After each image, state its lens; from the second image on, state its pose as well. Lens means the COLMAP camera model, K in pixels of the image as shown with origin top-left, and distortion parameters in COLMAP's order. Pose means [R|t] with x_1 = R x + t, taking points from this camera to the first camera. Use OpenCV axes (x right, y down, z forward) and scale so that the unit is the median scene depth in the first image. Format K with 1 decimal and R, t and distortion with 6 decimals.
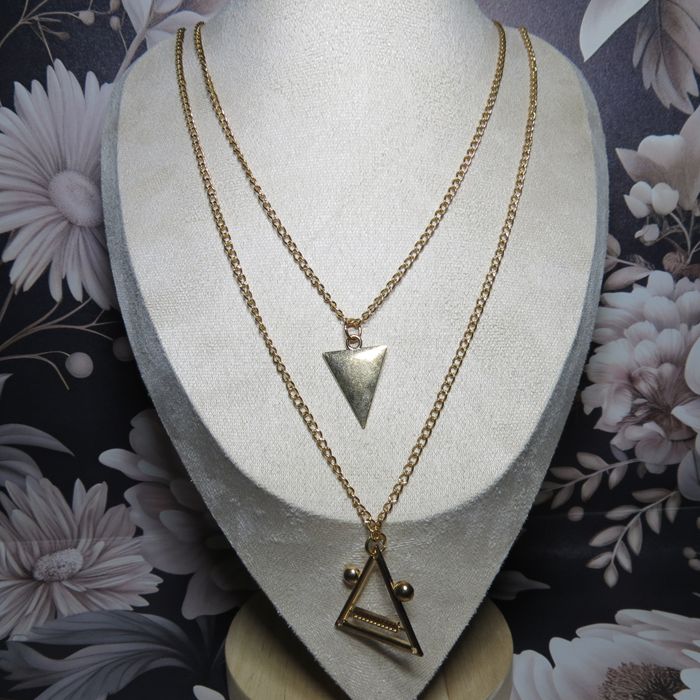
lens RADIAL K [[675.5, 0, 350.7], [0, 675.5, 345.9], [0, 0, 1]] dist [-0.023385, 0.000000]
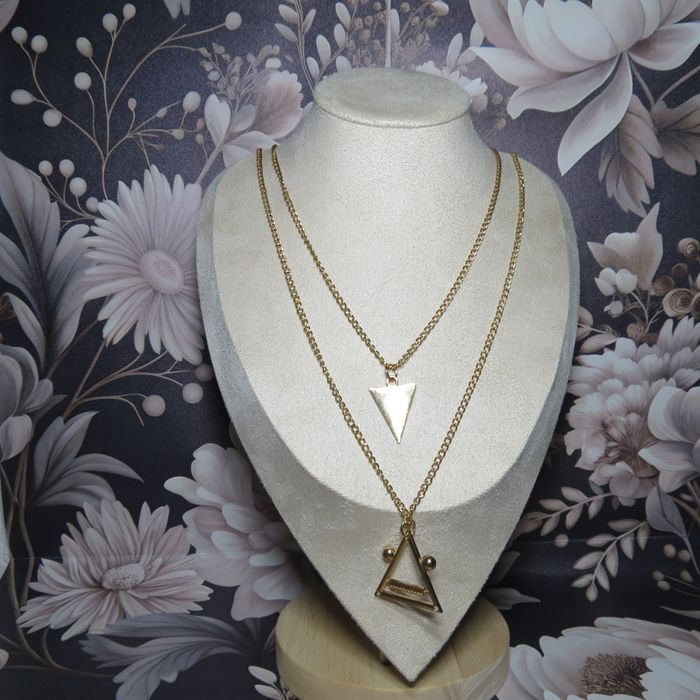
lens RADIAL K [[675.5, 0, 351.0], [0, 675.5, 343.1], [0, 0, 1]] dist [-0.023385, 0.000000]
pose [[0.999792, 0.019527, 0.005931, -0.058547], [-0.018751, 0.993667, -0.110789, 0.047826], [-0.008056, 0.110655, 0.993826, -0.247178]]
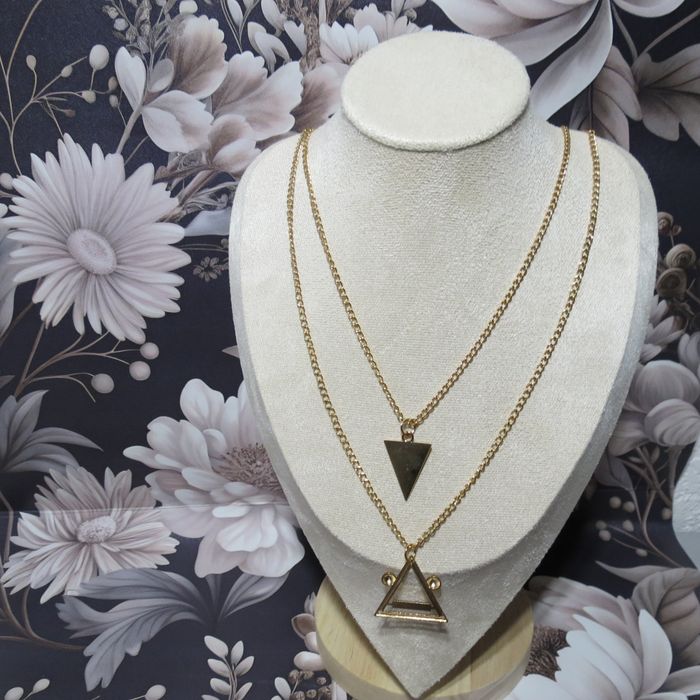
lens RADIAL K [[671.1, 0, 348.9], [0, 671.1, 347.2], [0, 0, 1]] dist [-0.019223, 0.000000]
pose [[0.999823, 0.004864, -0.018174, 0.069258], [-0.001302, 0.981575, 0.191075, -0.284871], [0.018769, -0.191018, 0.981407, -0.182788]]
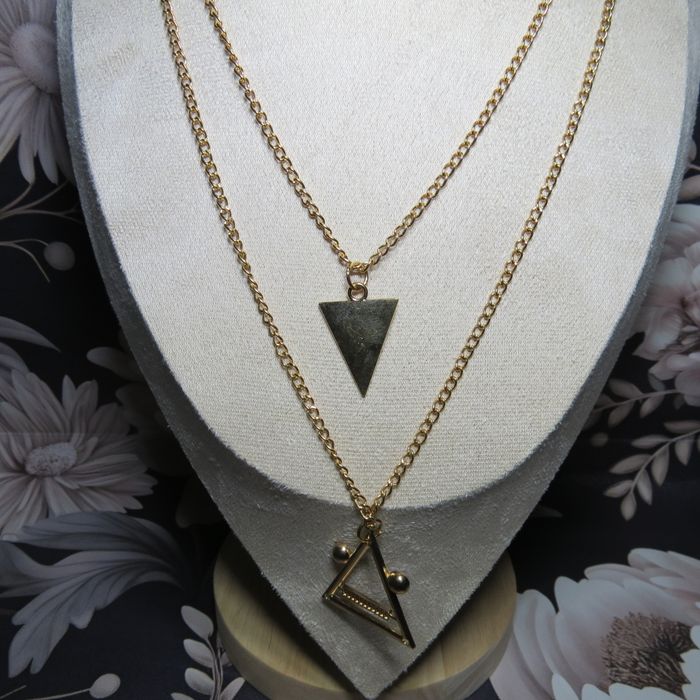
lens RADIAL K [[675.5, 0, 351.6], [0, 675.5, 345.4], [0, 0, 1]] dist [-0.023385, 0.000000]
pose [[0.998013, 0.055794, -0.029277, 0.016265], [-0.047496, 0.971485, 0.232293, -0.086599], [0.041402, -0.230441, 0.972205, 0.131481]]
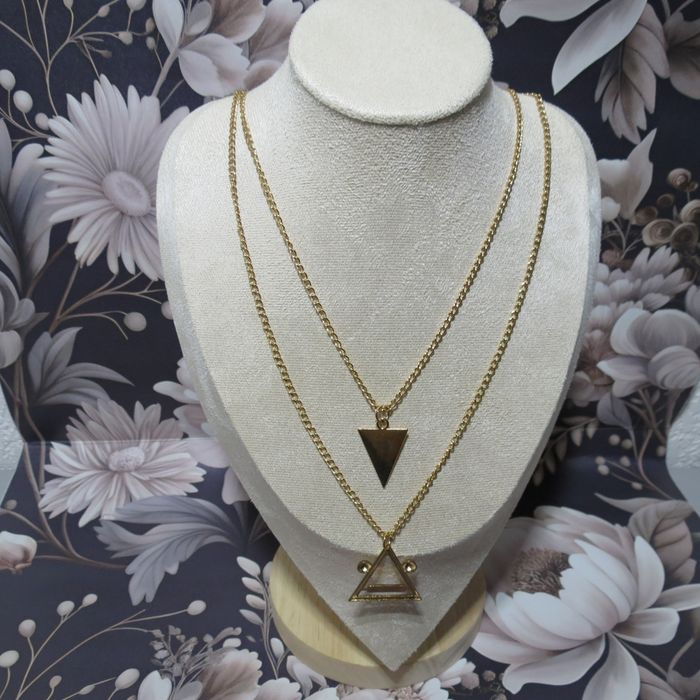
lens RADIAL K [[671.1, 0, 349.5], [0, 671.1, 347.2], [0, 0, 1]] dist [-0.019223, 0.000000]
pose [[0.999711, 0.022150, 0.009290, -0.010943], [-0.023884, 0.957659, 0.286911, -0.314942], [-0.002542, -0.287050, 0.957912, -0.238530]]
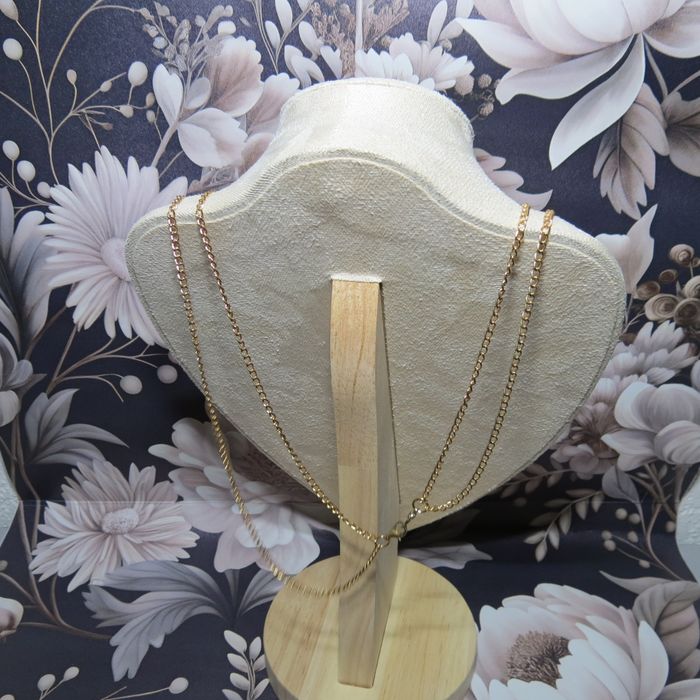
lens RADIAL K [[675.5, 0, 349.5], [0, 675.5, 344.8], [0, 0, 1]] dist [-0.023385, 0.000000]
pose [[0.998762, 0.040890, -0.028314, 0.041664], [-0.033195, 0.971971, 0.232745, -0.374107], [0.037037, -0.231517, 0.972126, -0.210208]]
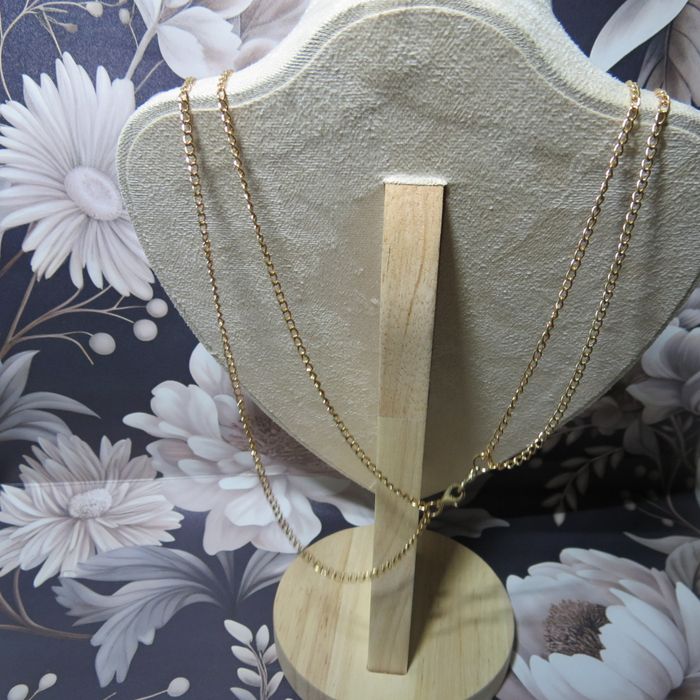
lens RADIAL K [[675.5, 0, 351.1], [0, 675.5, 345.5], [0, 0, 1]] dist [-0.023385, 0.000000]
pose [[0.997742, 0.016655, 0.065070, -0.078016], [-0.032763, 0.966382, 0.255014, -0.274854], [-0.058635, -0.256570, 0.964746, -0.077275]]
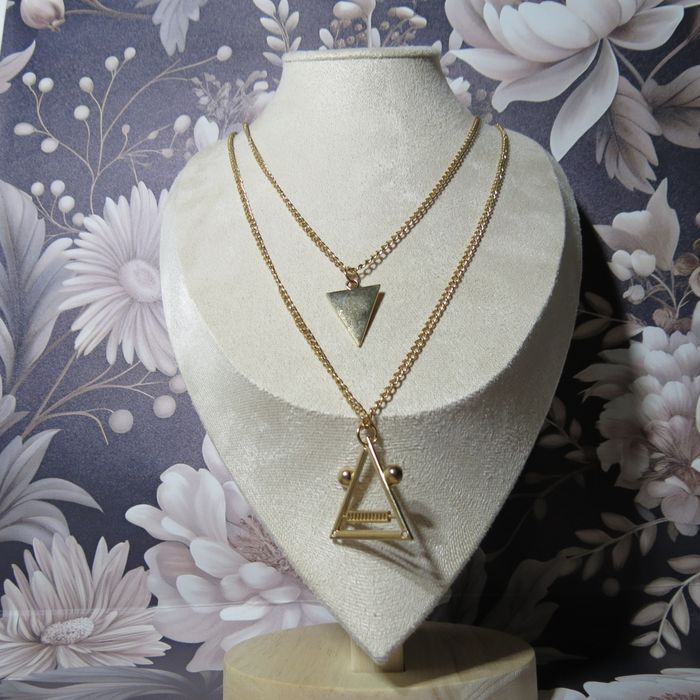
lens RADIAL K [[675.5, 0, 347.7], [0, 675.5, 346.4], [0, 0, 1]] dist [-0.023385, 0.000000]
pose [[0.996339, -0.016572, -0.083871, 0.061982], [-0.019174, 0.912728, -0.408119, 0.380785], [0.083315, 0.408232, 0.909068, -0.016596]]
